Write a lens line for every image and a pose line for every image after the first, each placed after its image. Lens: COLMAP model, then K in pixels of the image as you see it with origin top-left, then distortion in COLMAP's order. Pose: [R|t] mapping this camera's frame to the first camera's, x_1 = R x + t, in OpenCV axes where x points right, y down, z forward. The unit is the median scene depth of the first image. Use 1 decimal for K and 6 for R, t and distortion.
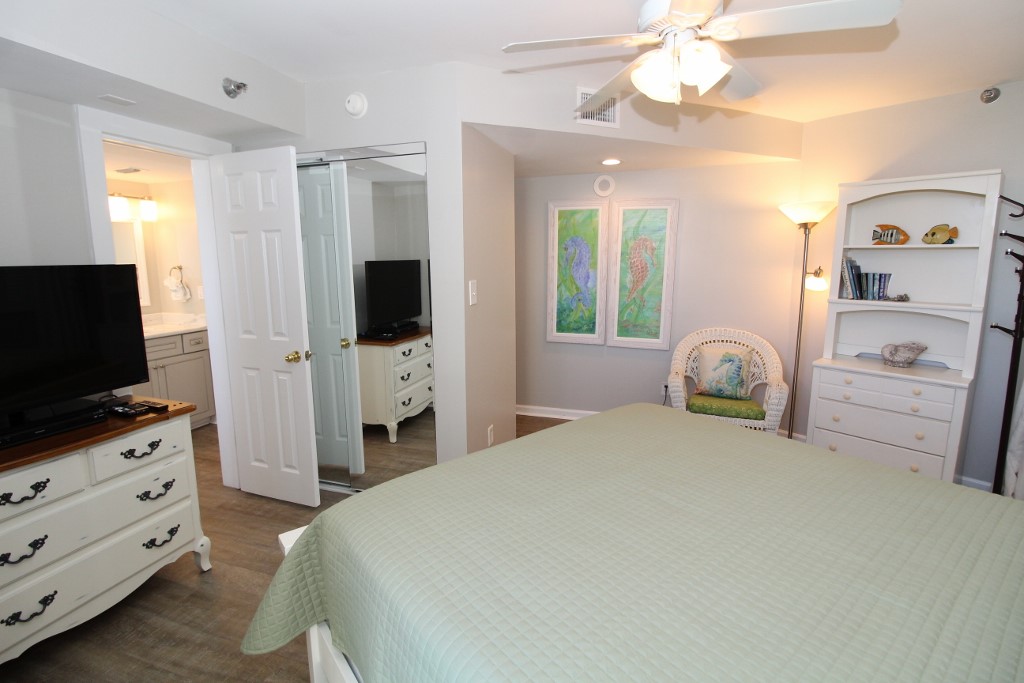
lens RADIAL K [[482.5, 0, 514.5], [0, 482.5, 338.2], [0, 0, 1]] dist [-0.003529, -0.001106]
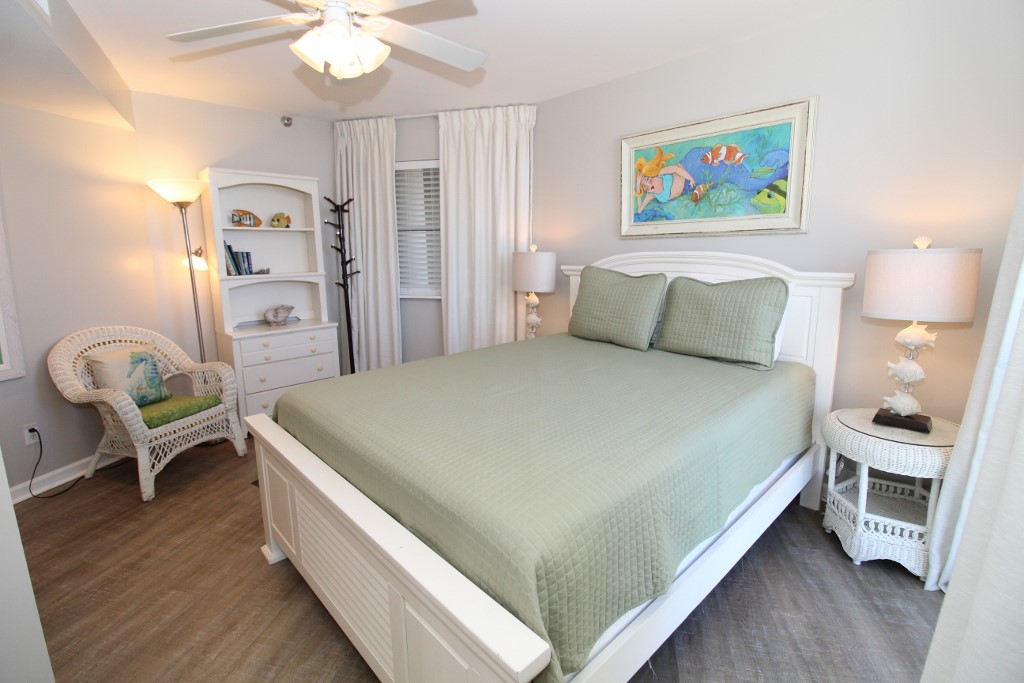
lens RADIAL K [[482.5, 0, 514.5], [0, 482.5, 338.2], [0, 0, 1]] dist [-0.003529, -0.001106]
pose [[-0.077028, -0.185134, 0.979690, -0.490252], [0.177537, 0.964359, 0.196196, -0.046618], [-0.981095, 0.189044, -0.041415, 0.455442]]
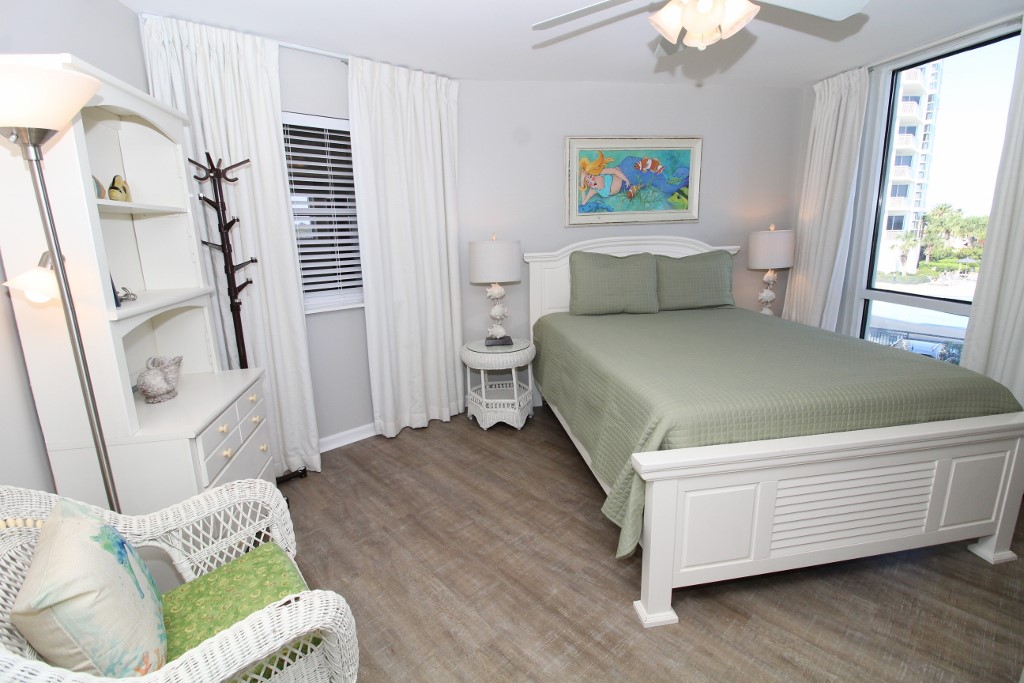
lens RADIAL K [[482.5, 0, 514.5], [0, 482.5, 338.2], [0, 0, 1]] dist [-0.003529, -0.001106]
pose [[-0.879647, -0.082816, 0.468362, 0.083267], [0.103955, 0.927440, 0.359232, -0.192648], [-0.464127, 0.364686, -0.807211, 1.255760]]
